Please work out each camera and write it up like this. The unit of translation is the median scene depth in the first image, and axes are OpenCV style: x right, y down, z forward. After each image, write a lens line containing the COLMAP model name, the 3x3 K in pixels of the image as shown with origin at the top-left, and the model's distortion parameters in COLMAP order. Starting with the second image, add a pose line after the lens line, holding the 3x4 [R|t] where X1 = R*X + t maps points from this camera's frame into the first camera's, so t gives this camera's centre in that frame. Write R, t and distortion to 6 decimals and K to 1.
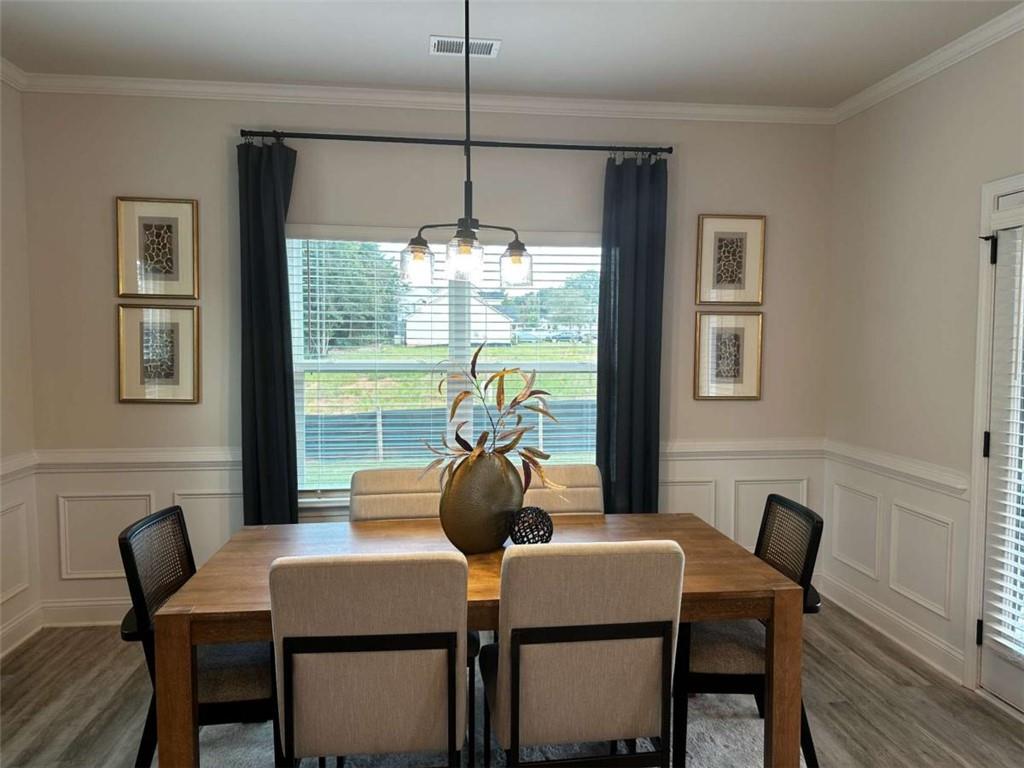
lens RADIAL K [[713.5, 0, 525.9], [0, 713.5, 385.2], [0, 0, 1]] dist [0.010619, -0.000793]
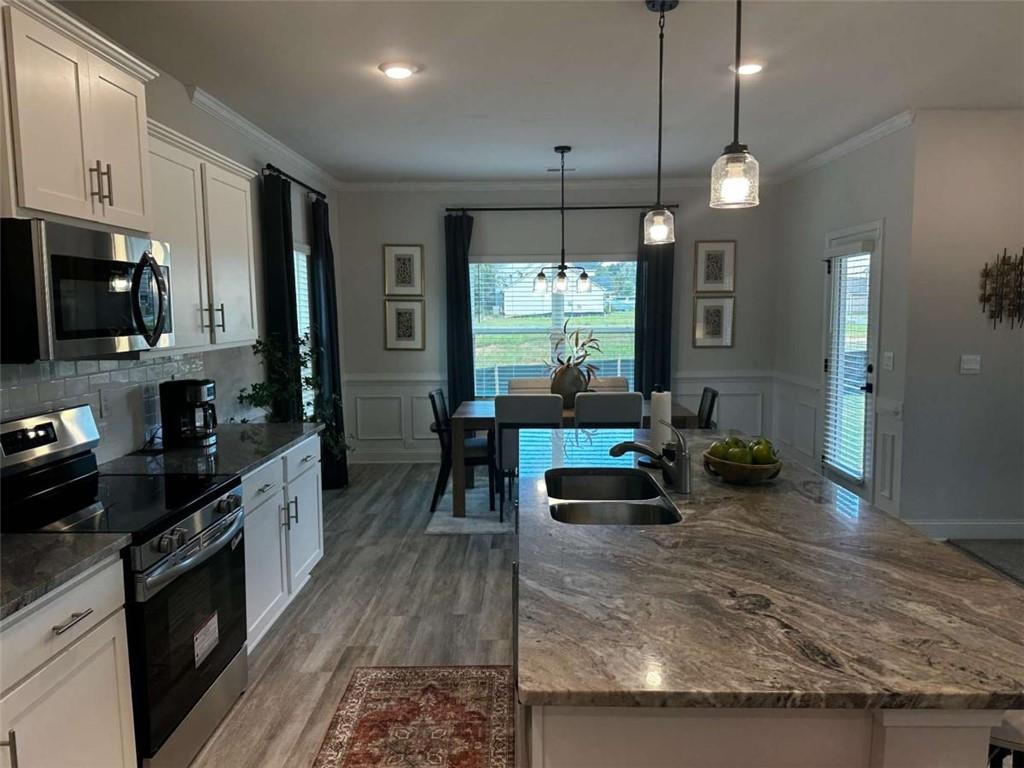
lens RADIAL K [[710.4, 0, 516.9], [0, 710.4, 385.9], [0, 0, 1]] dist [0.154459, -0.234546]
pose [[0.989512, 0.002321, -0.144431, 0.071811], [0.004043, 0.999034, 0.043756, 0.039111], [0.144393, -0.043881, 0.988547, -0.893157]]
